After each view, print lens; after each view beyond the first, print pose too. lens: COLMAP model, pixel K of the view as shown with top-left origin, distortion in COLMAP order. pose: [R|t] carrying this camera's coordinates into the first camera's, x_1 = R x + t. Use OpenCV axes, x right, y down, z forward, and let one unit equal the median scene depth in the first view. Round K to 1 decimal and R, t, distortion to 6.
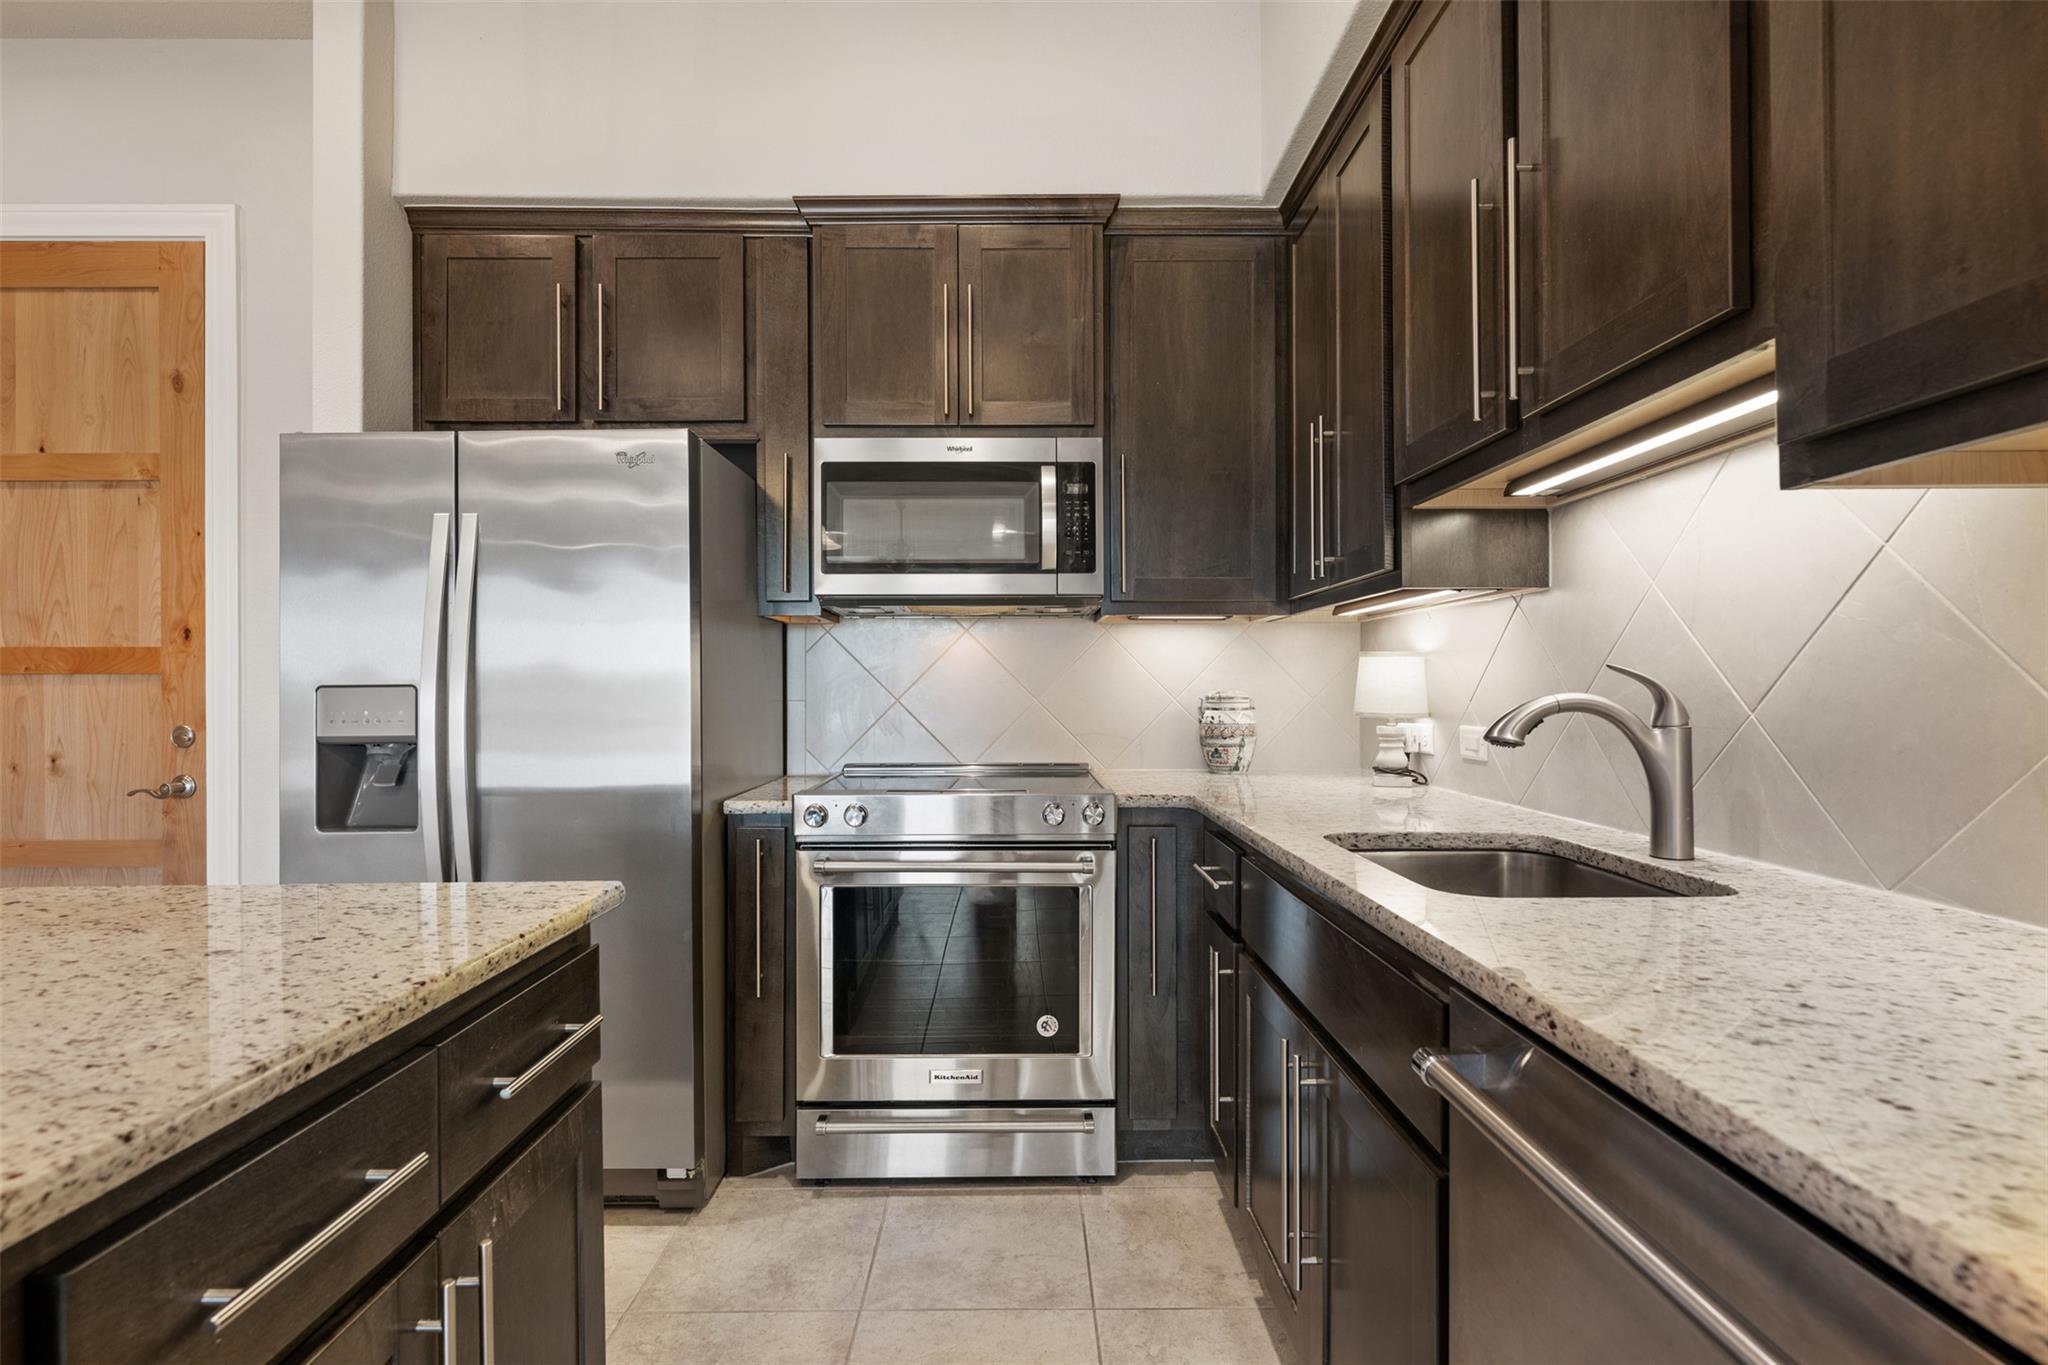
lens RADIAL K [[945.8, 0, 1024.0], [0, 945.8, 682.5], [0, 0, 1]] dist [-0.000095, 0.000013]
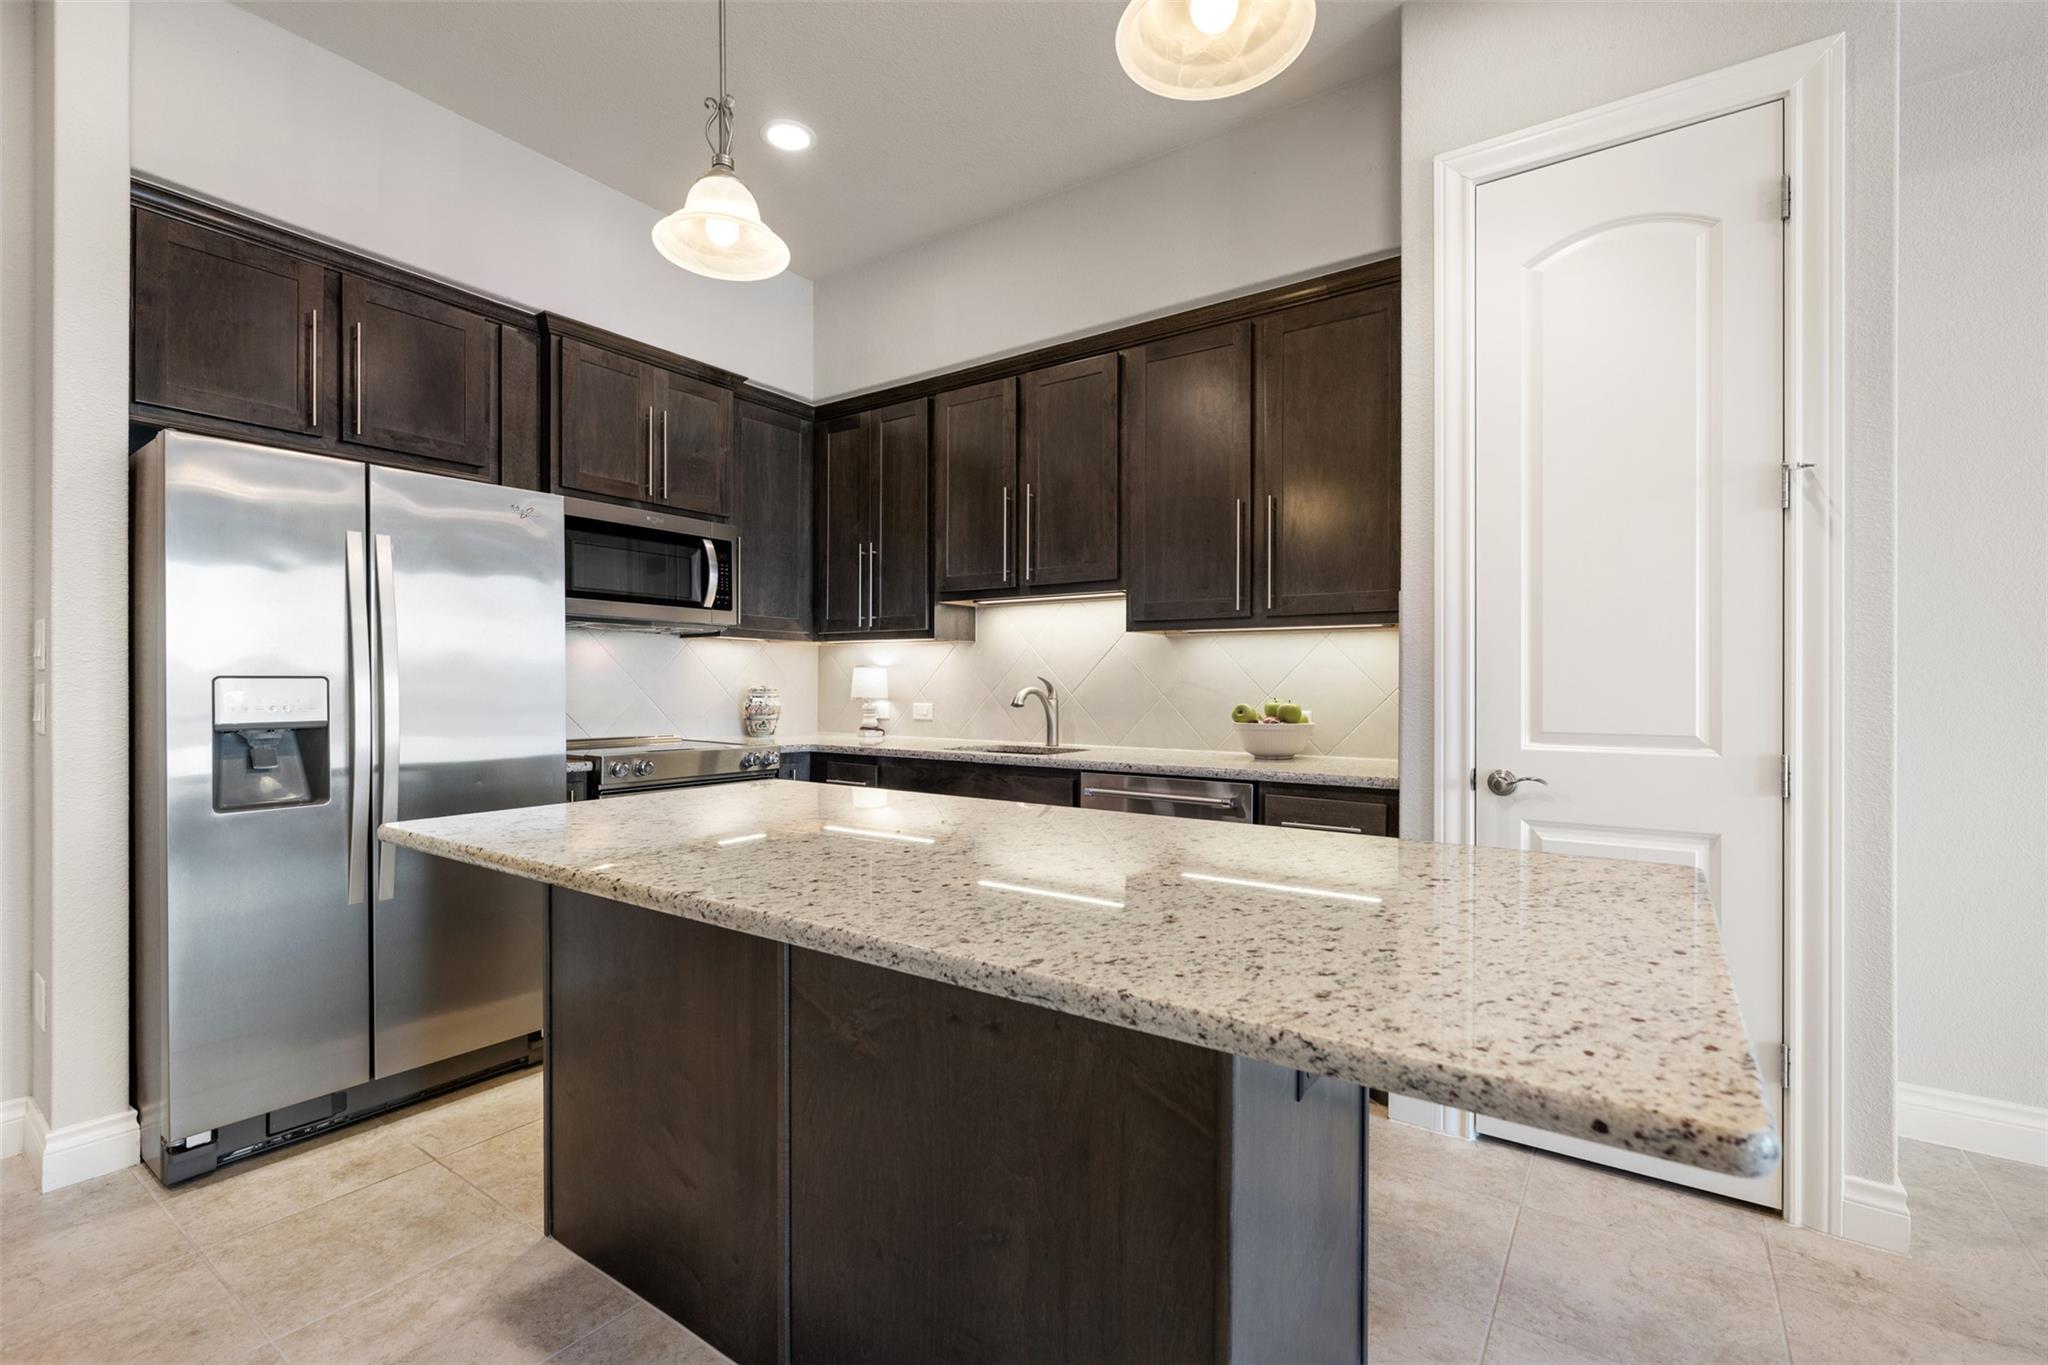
lens RADIAL K [[899.4, 0, 1024.0], [0, 899.4, 682.5], [0, 0, 1]] dist [0.000209, 0.000029]
pose [[0.574151, 0.006670, 0.818722, -0.881699], [-0.006488, 0.999972, -0.003596, 0.006237], [-0.818724, -0.003247, 0.574178, -0.269085]]
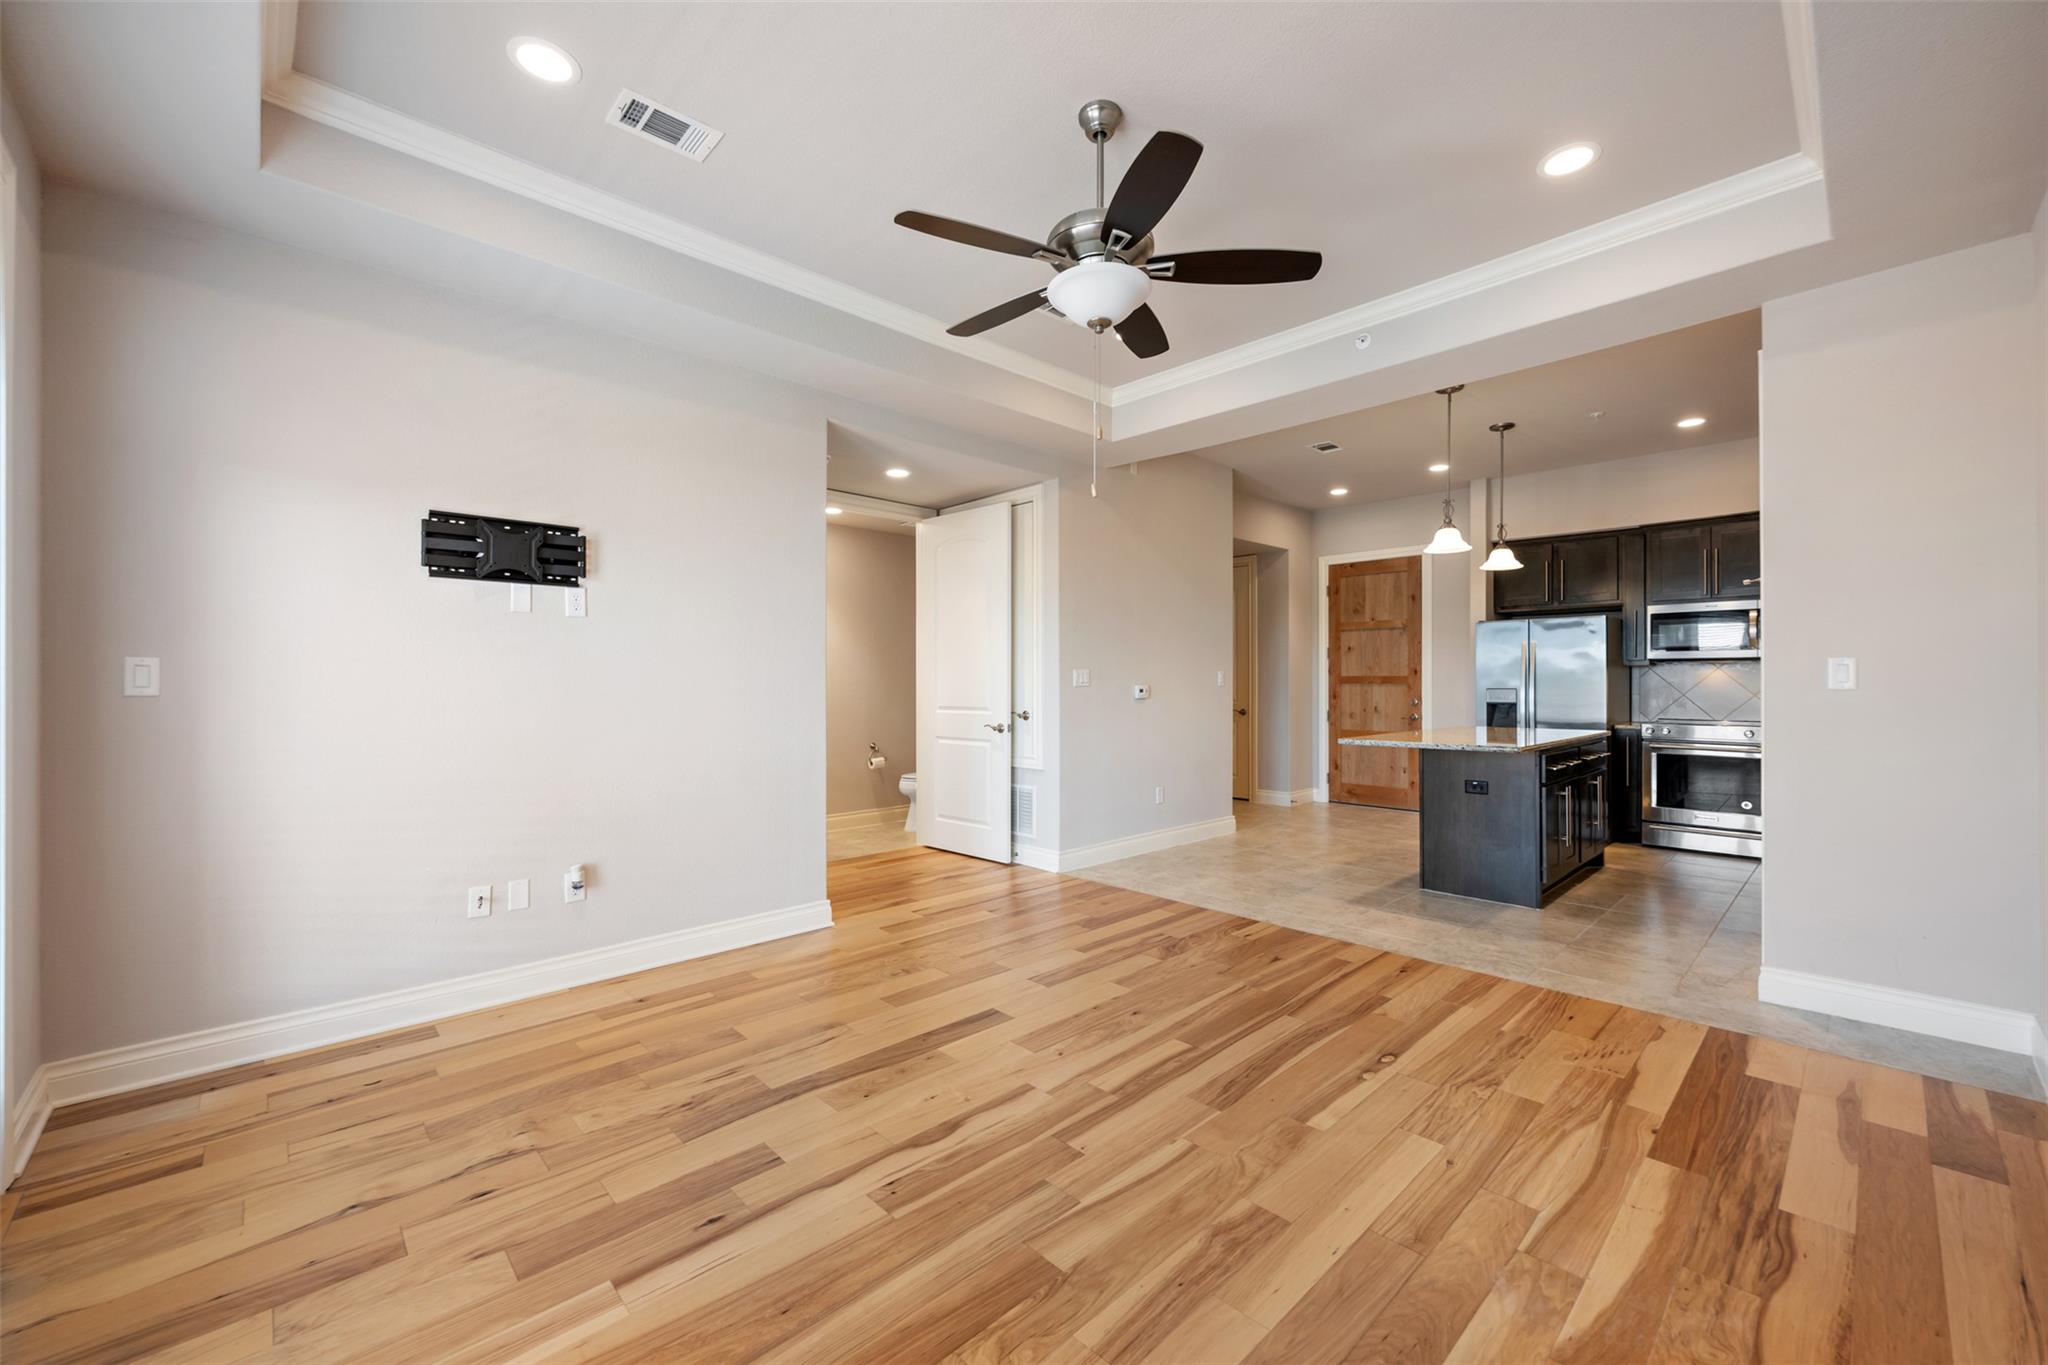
lens RADIAL K [[815.3, 0, 1024.0], [0, 815.3, 682.5], [0, 0, 1]] dist [-0.000801, 0.000043]
pose [[0.686336, 0.004507, -0.727271, 0.291697], [-0.002374, 0.999989, 0.003957, -0.023903], [0.727281, -0.000989, 0.686339, -2.151540]]
